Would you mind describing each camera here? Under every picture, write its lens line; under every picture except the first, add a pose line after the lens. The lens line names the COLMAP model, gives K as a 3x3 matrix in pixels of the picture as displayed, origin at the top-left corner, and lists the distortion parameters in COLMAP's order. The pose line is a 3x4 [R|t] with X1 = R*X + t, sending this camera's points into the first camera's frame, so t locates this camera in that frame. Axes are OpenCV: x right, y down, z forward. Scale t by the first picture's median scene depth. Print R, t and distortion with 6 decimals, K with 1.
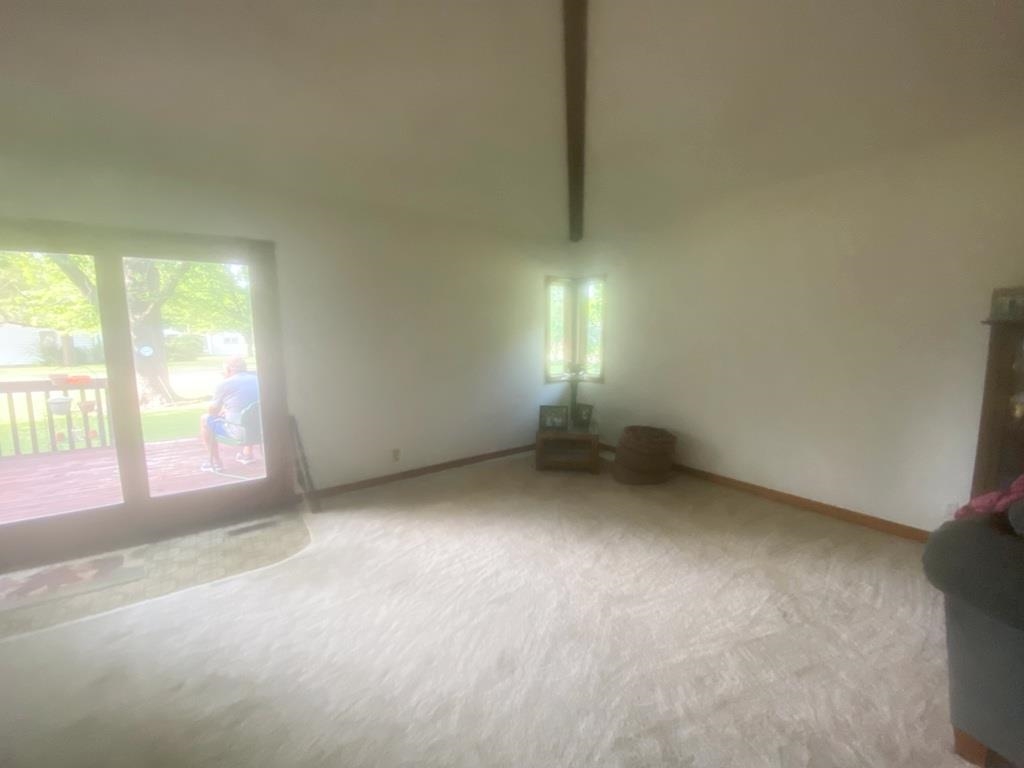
lens RADIAL K [[418.7, 0, 509.6], [0, 418.7, 381.5], [0, 0, 1]] dist [0.018799, -0.018627]
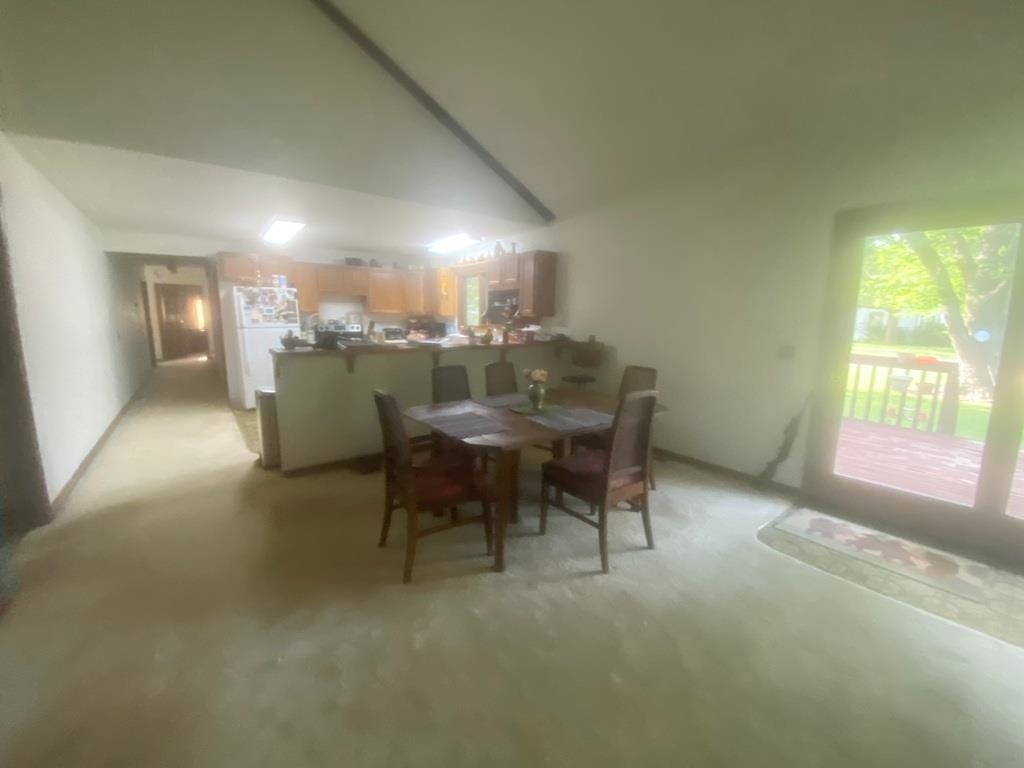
lens RADIAL K [[409.7, 0, 513.5], [0, 409.7, 380.9], [0, 0, 1]] dist [0.018309, -0.019168]
pose [[0.041187, 0.169488, -0.984671, -0.148848], [-0.124616, 0.978684, 0.163245, 0.009003], [0.991350, 0.115982, 0.061430, -0.036536]]
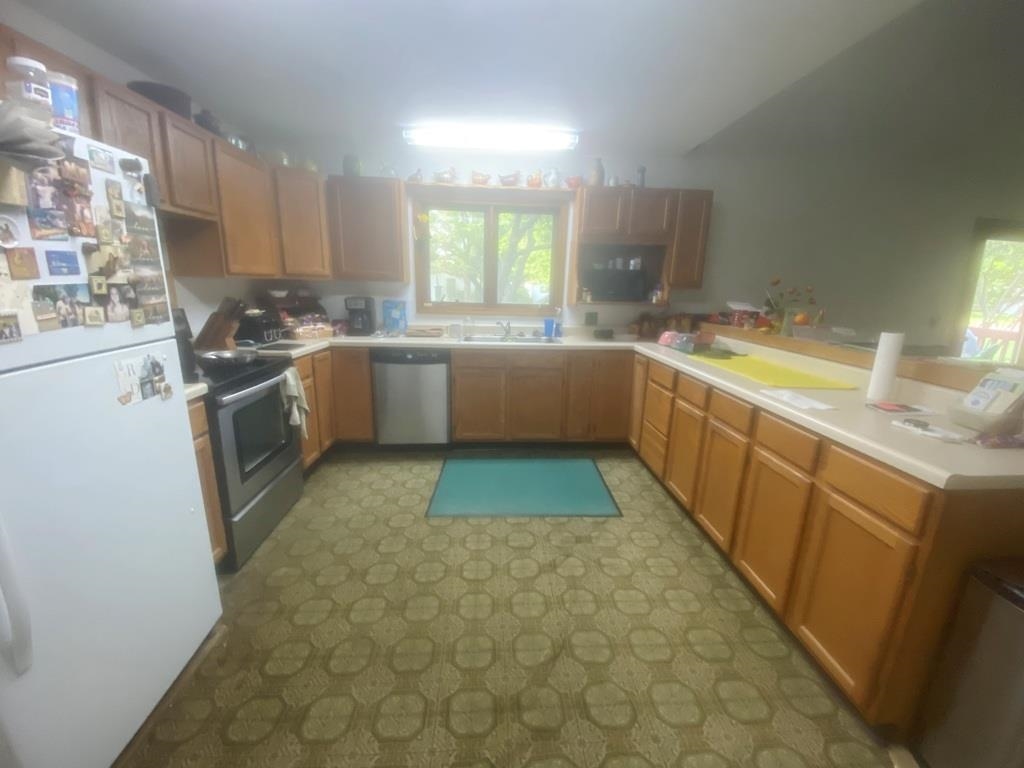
lens RADIAL K [[418.7, 0, 509.6], [0, 418.7, 381.5], [0, 0, 1]] dist [0.018799, -0.018627]
pose [[0.843655, 0.151708, -0.515005, -1.664504], [-0.093942, 0.986161, 0.136608, 0.160571], [0.528602, -0.066869, 0.846232, -1.199165]]
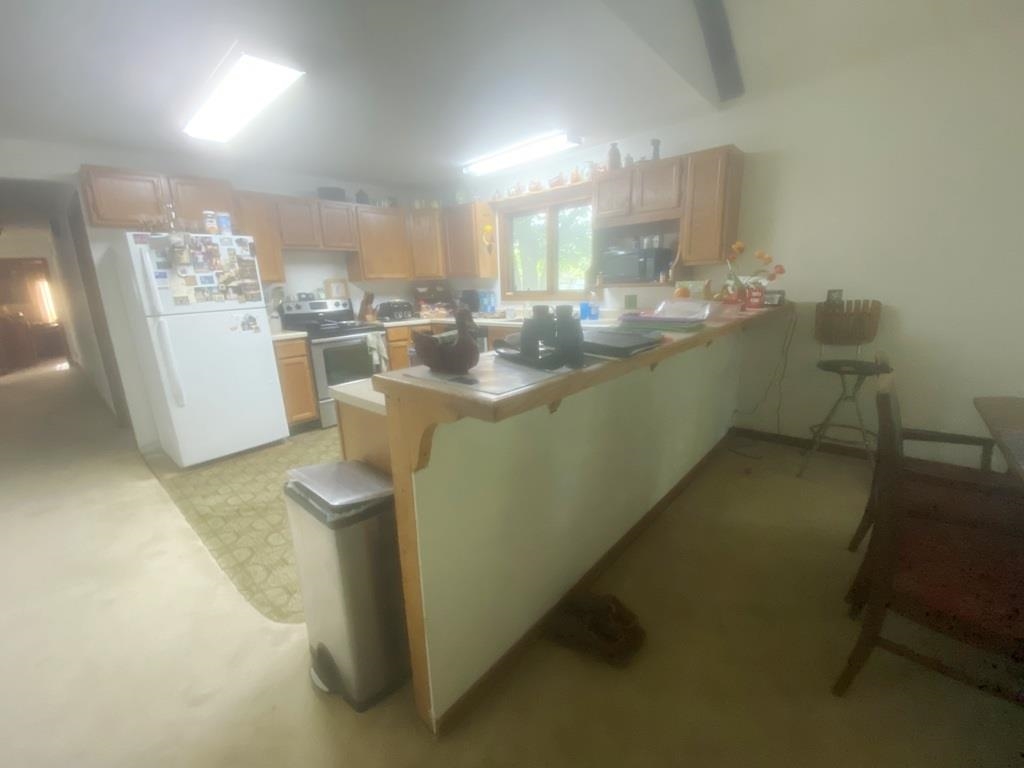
lens RADIAL K [[418.7, 0, 509.6], [0, 418.7, 381.5], [0, 0, 1]] dist [0.018799, -0.018627]
pose [[0.229703, 0.225656, -0.946740, -0.946945], [-0.074606, 0.973971, 0.214045, 0.112416], [0.970397, 0.021465, 0.240559, -0.614952]]
